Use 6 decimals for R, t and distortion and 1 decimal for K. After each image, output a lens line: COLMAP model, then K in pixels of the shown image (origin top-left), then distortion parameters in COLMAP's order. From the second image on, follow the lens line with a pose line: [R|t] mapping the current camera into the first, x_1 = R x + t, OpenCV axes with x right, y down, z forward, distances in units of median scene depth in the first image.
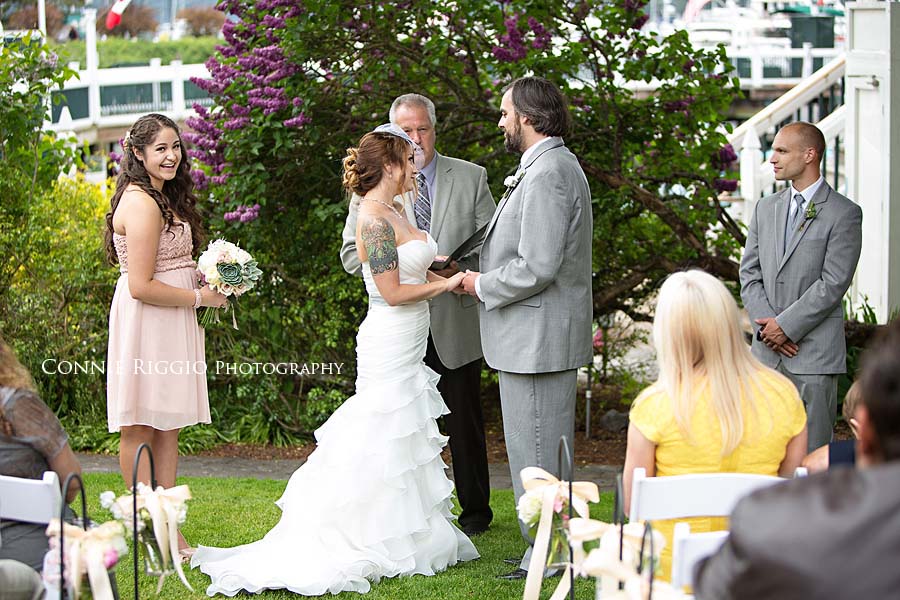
lens RADIAL K [[1930.0, 0, 447.7], [0, 1930.0, 296.3], [0, 0, 1]] dist [-0.252819, 0.000000]
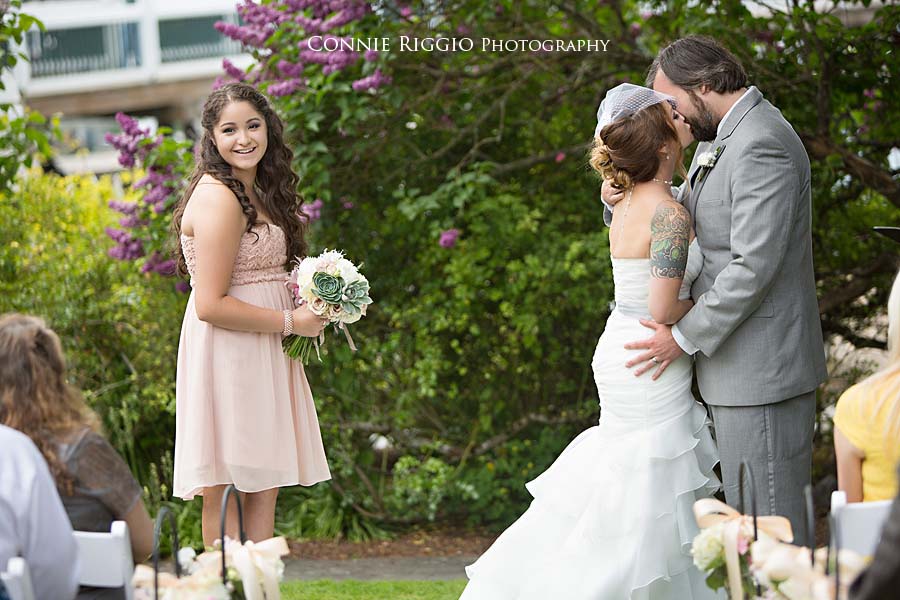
lens RADIAL K [[3142.5, 0, 452.2], [0, 3142.5, 303.2], [0, 0, 1]] dist [-0.015469, 0.000000]
pose [[0.998619, -0.034737, -0.039405, -0.004194], [0.034154, 0.999298, -0.015372, 0.009510], [0.039911, 0.014005, 0.999105, -0.153687]]
